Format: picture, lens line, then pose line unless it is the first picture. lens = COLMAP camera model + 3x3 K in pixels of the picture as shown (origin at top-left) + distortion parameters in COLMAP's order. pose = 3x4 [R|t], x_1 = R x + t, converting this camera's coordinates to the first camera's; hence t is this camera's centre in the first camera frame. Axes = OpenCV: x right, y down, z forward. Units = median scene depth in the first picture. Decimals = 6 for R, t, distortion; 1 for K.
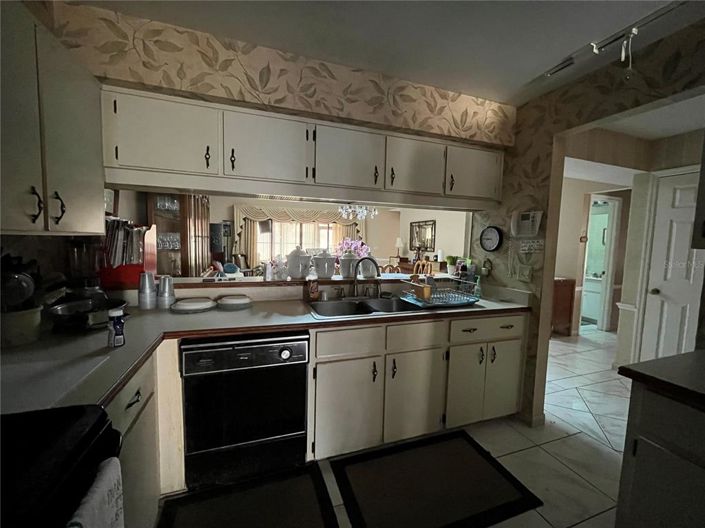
lens RADIAL K [[286.8, 0, 352.9], [0, 286.8, 264.8], [0, 0, 1]] dist [-0.003976, 0.000227]
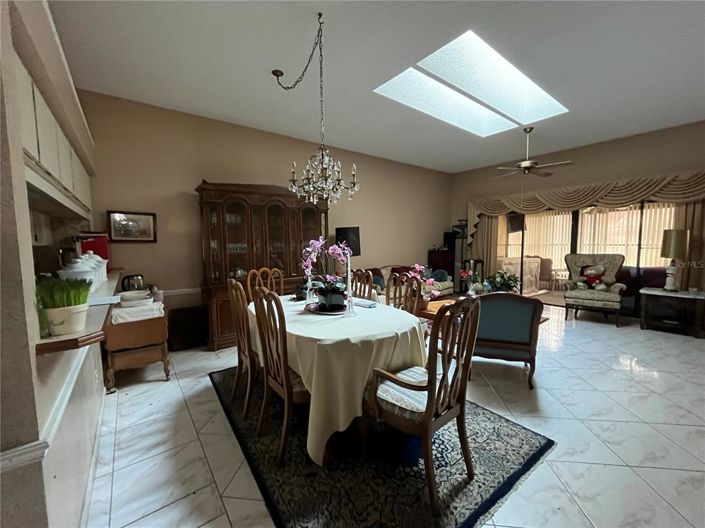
lens RADIAL K [[286.8, 0, 351.5], [0, 286.8, 264.0], [0, 0, 1]] dist [-0.003976, 0.000227]
pose [[0.318028, 0.046150, -0.946958, 1.244590], [-0.058949, 0.997845, 0.028833, -0.128060], [0.946247, 0.046653, 0.320063, 1.925594]]
